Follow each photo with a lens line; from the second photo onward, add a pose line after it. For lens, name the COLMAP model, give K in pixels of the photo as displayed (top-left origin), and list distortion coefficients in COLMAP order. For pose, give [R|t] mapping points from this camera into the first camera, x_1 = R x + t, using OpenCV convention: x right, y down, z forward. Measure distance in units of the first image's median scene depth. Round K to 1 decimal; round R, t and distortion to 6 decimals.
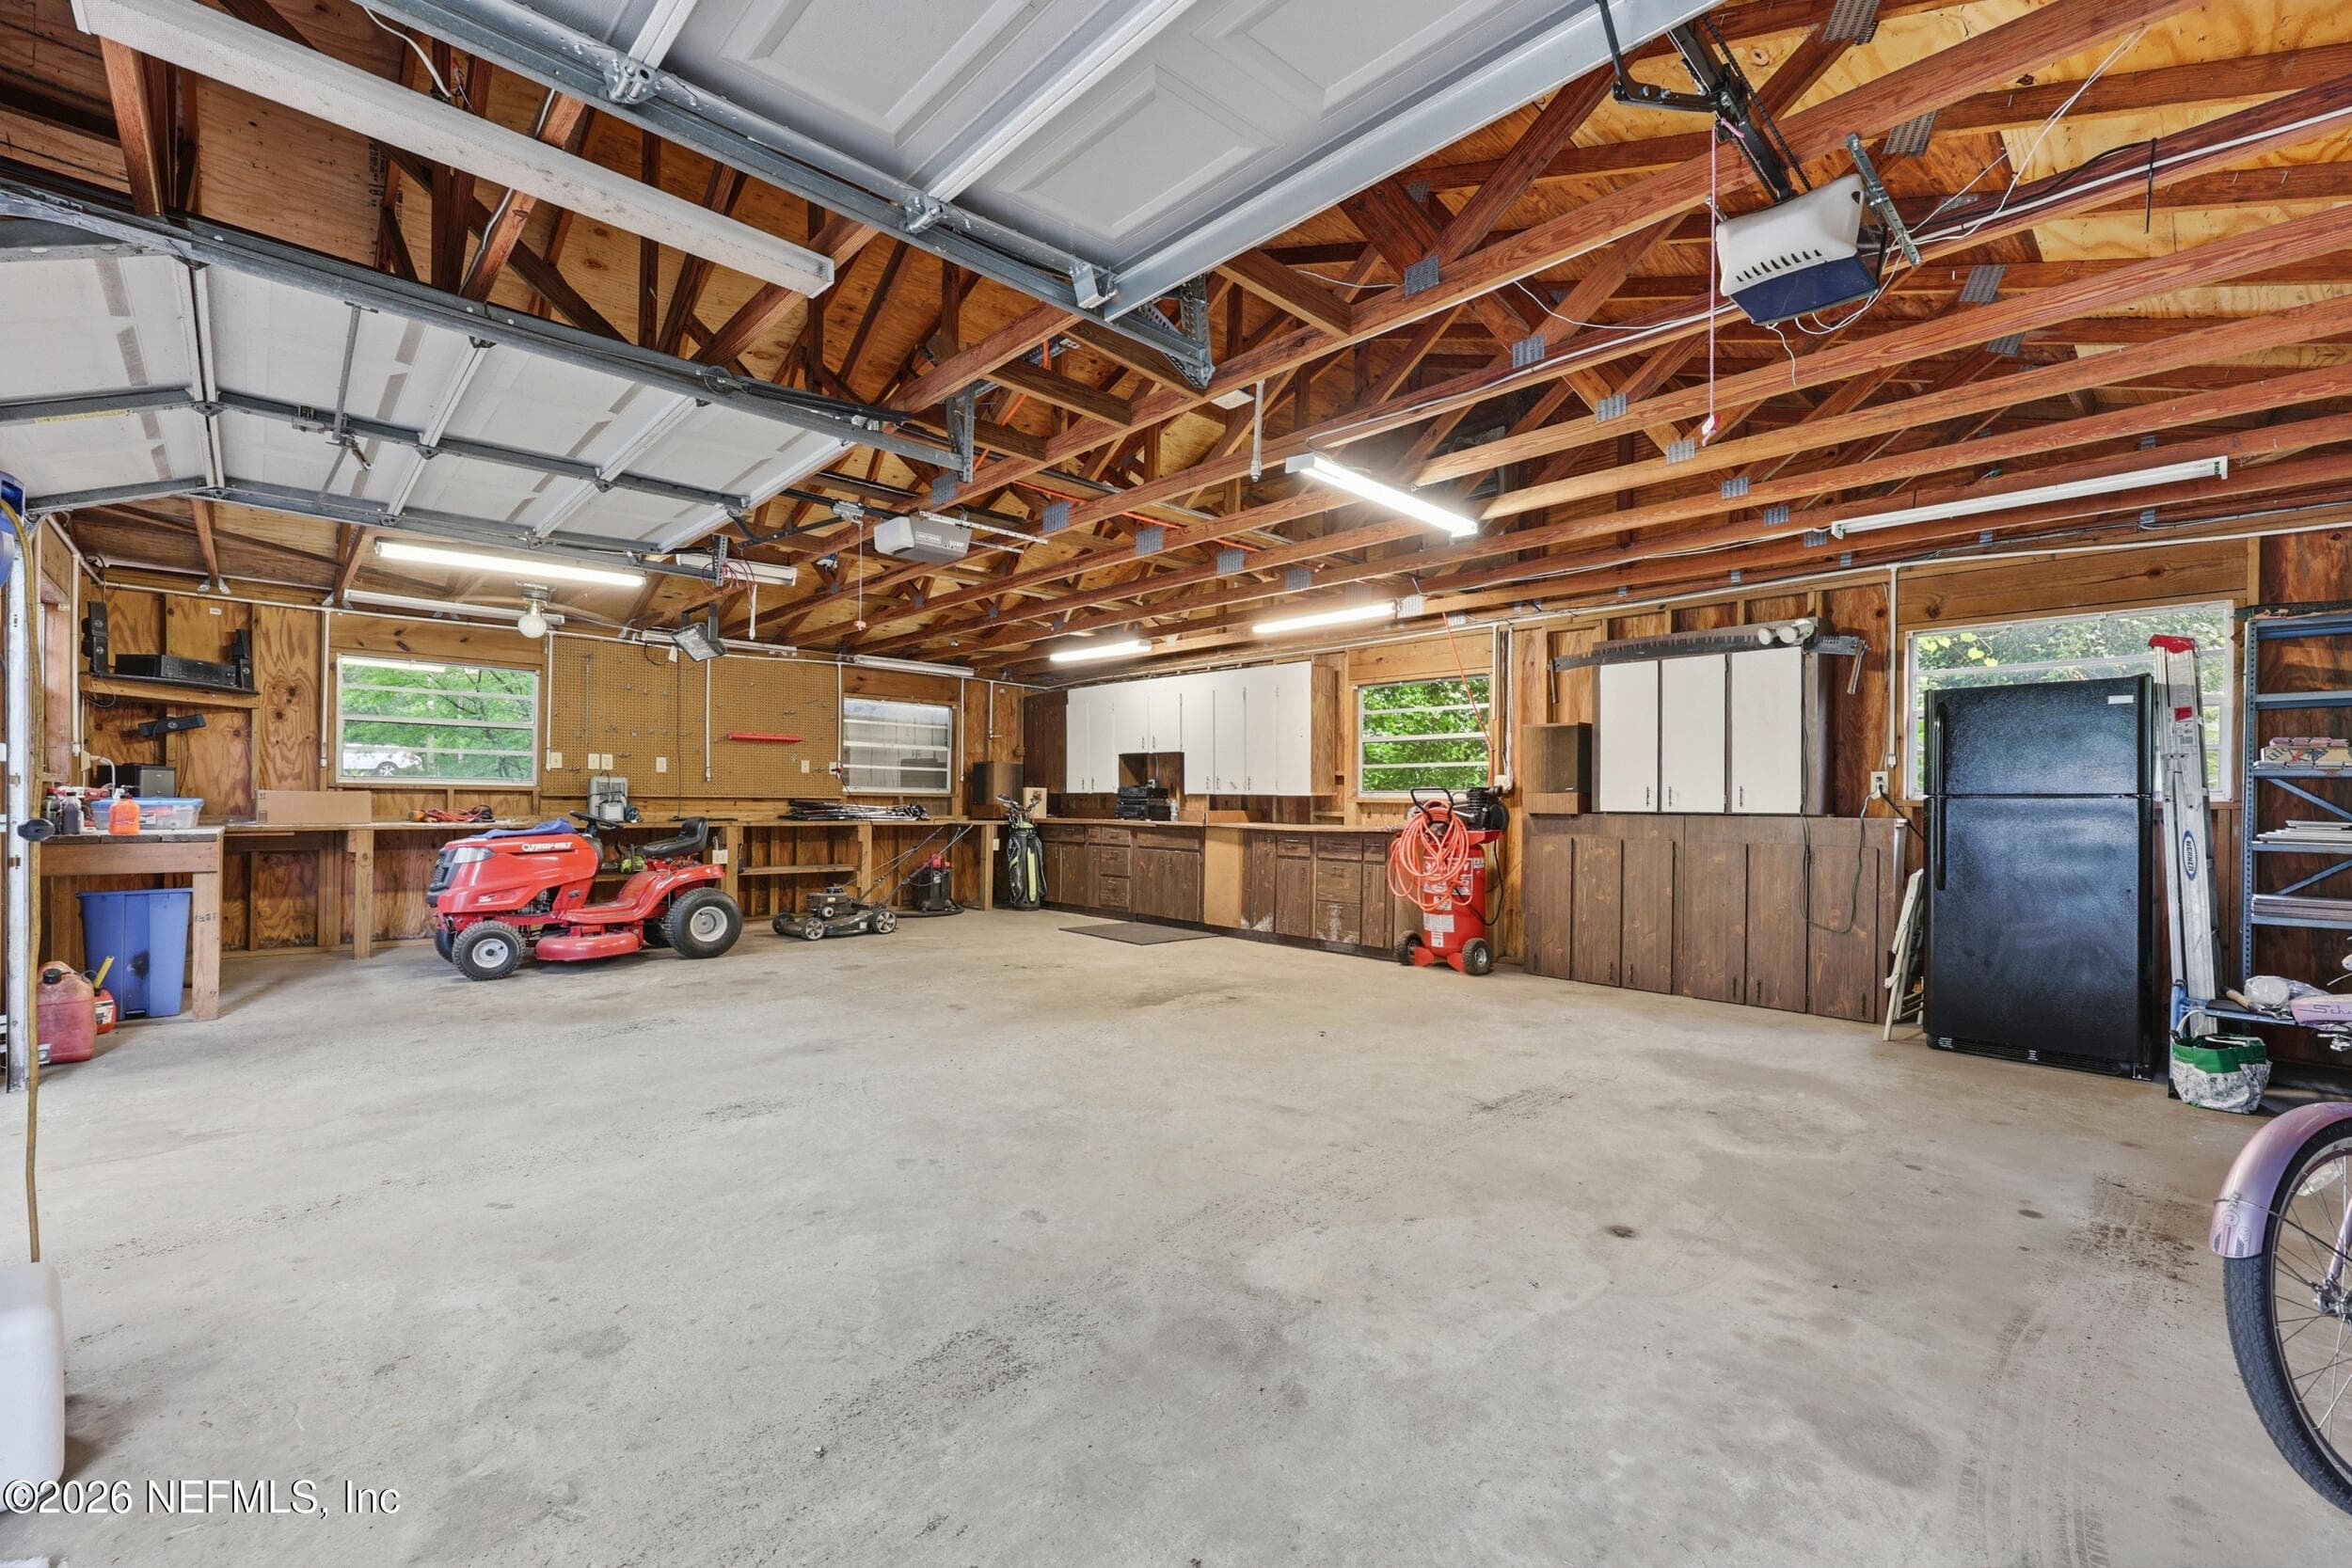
lens RADIAL K [[987.9, 0, 1186.6], [0, 987.9, 792.1], [0, 0, 1]] dist [-0.000751, -0.000776]
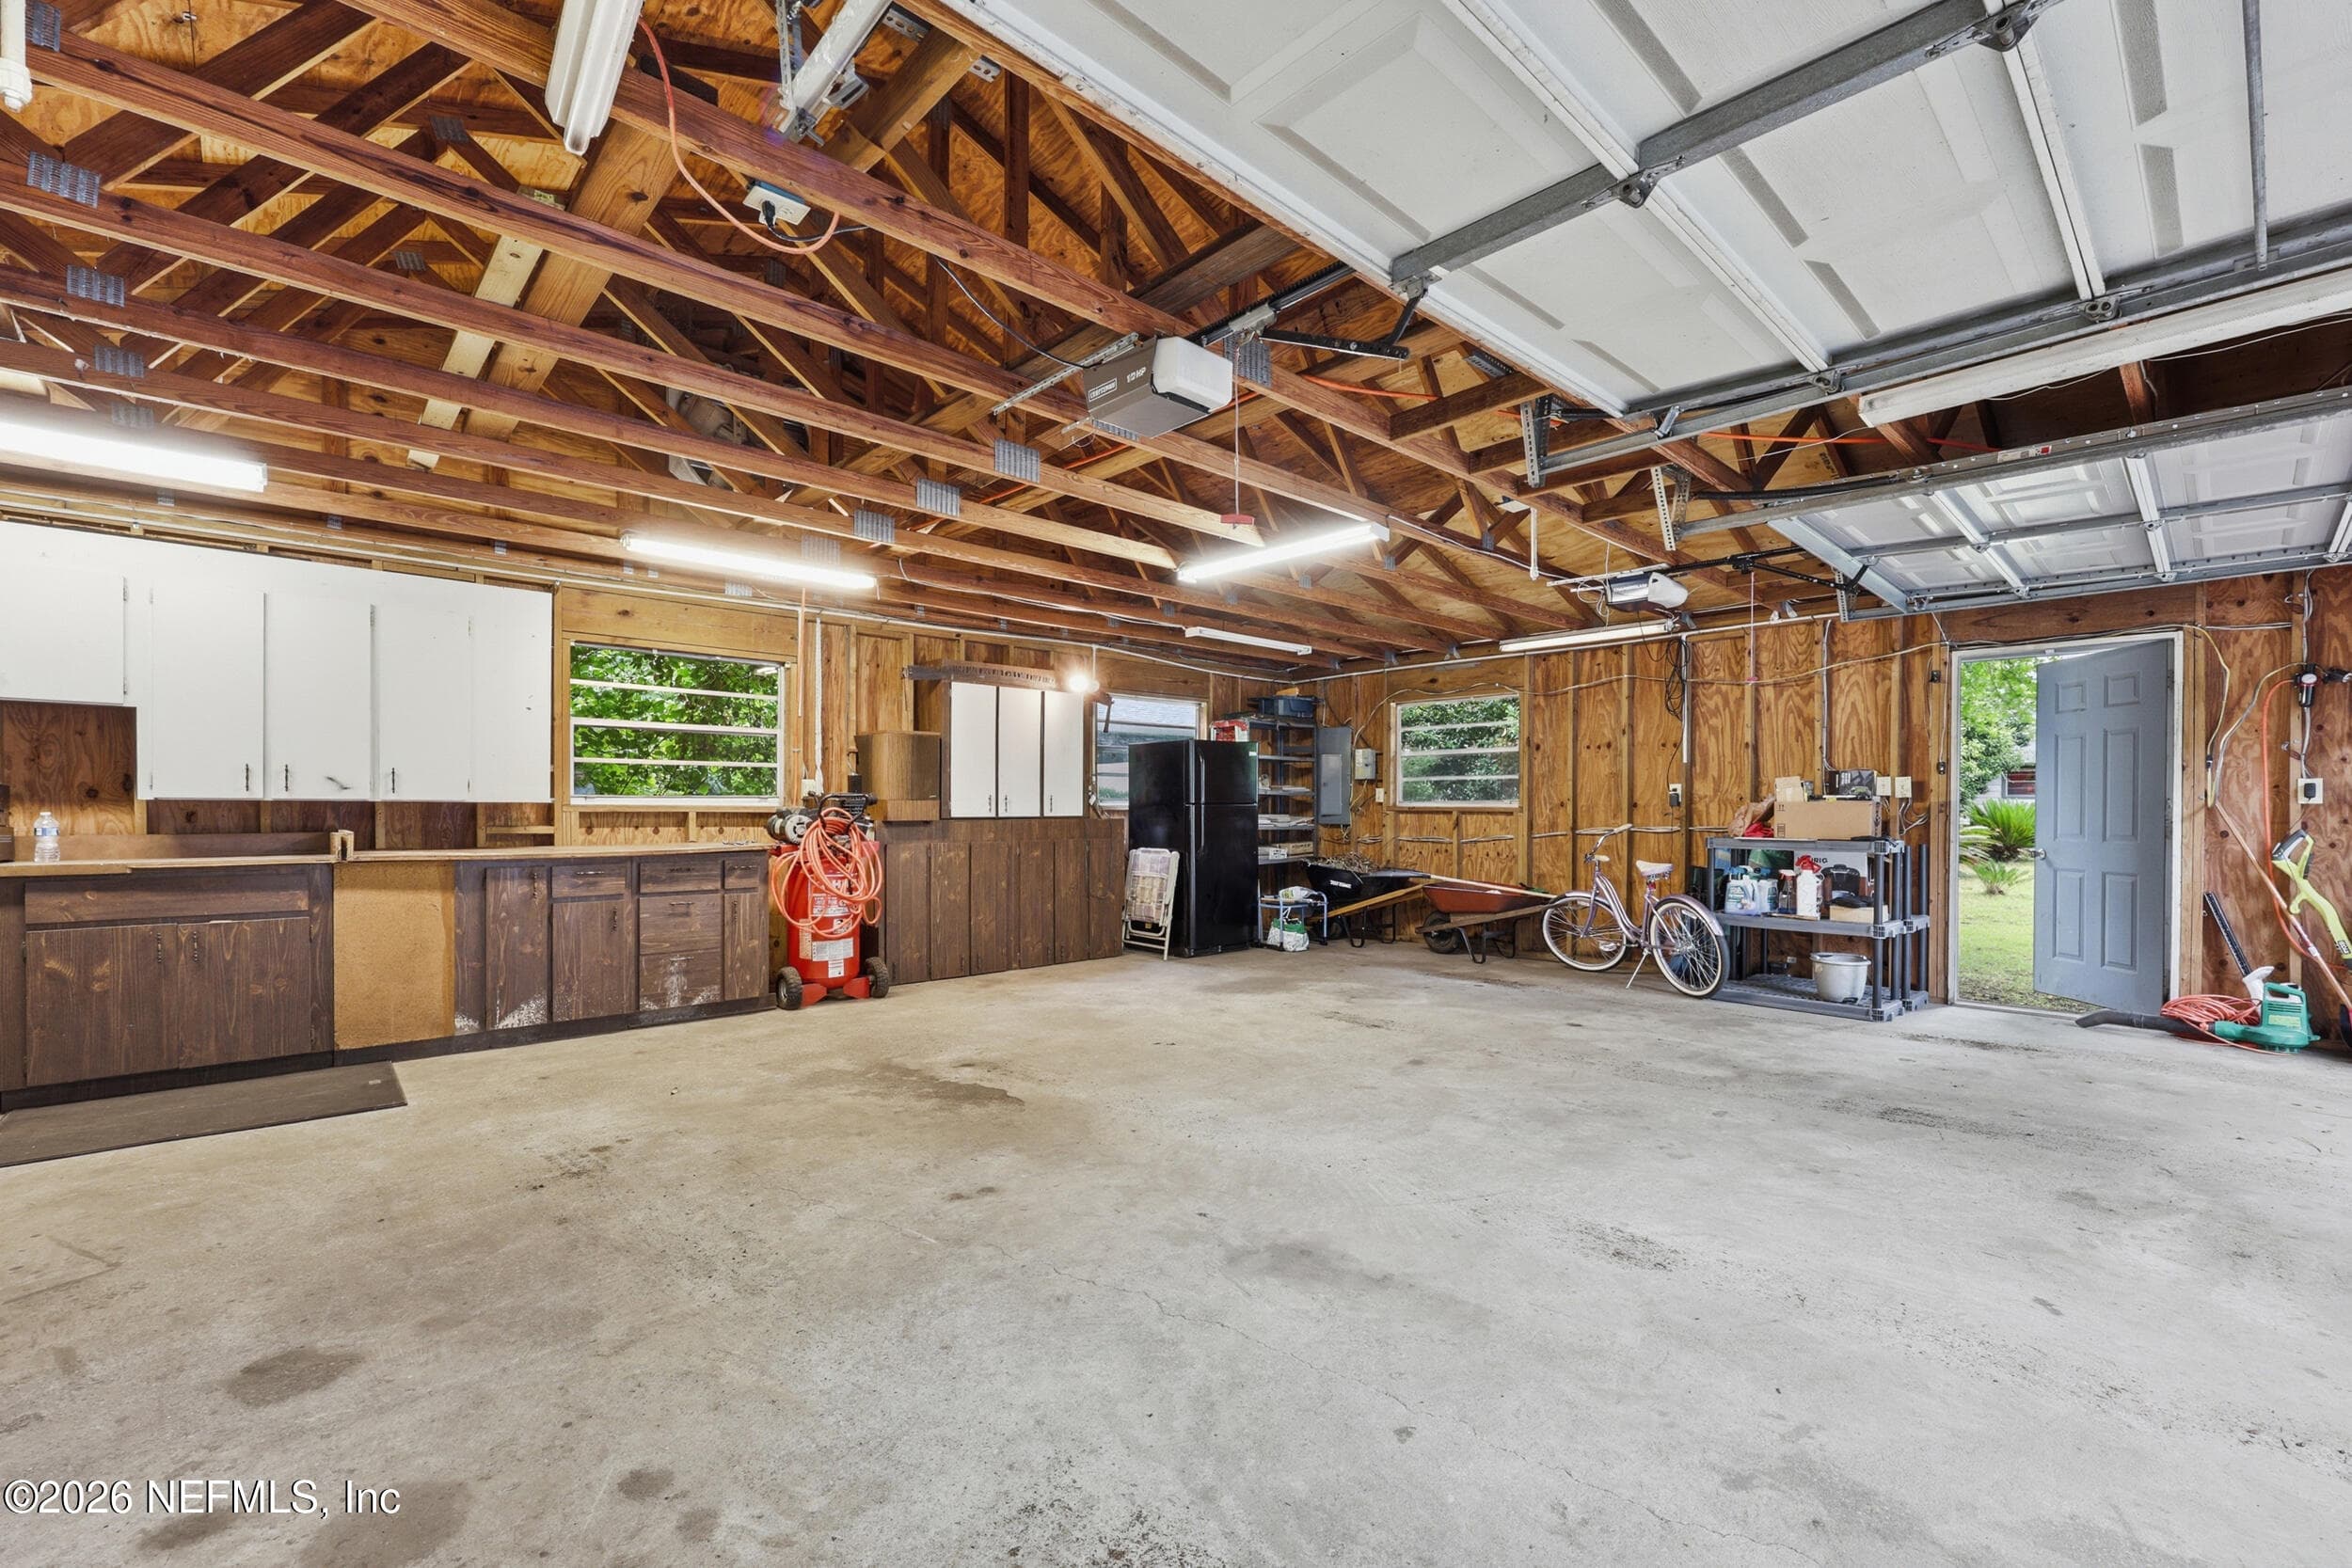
lens RADIAL K [[987.9, 0, 1186.6], [0, 987.9, 792.1], [0, 0, 1]] dist [-0.000751, -0.000776]
pose [[0.013423, 0.006881, 0.999886, -1.120201], [-0.009783, 0.999929, -0.006750, -0.006067], [-0.999862, -0.009691, 0.013490, 1.248009]]
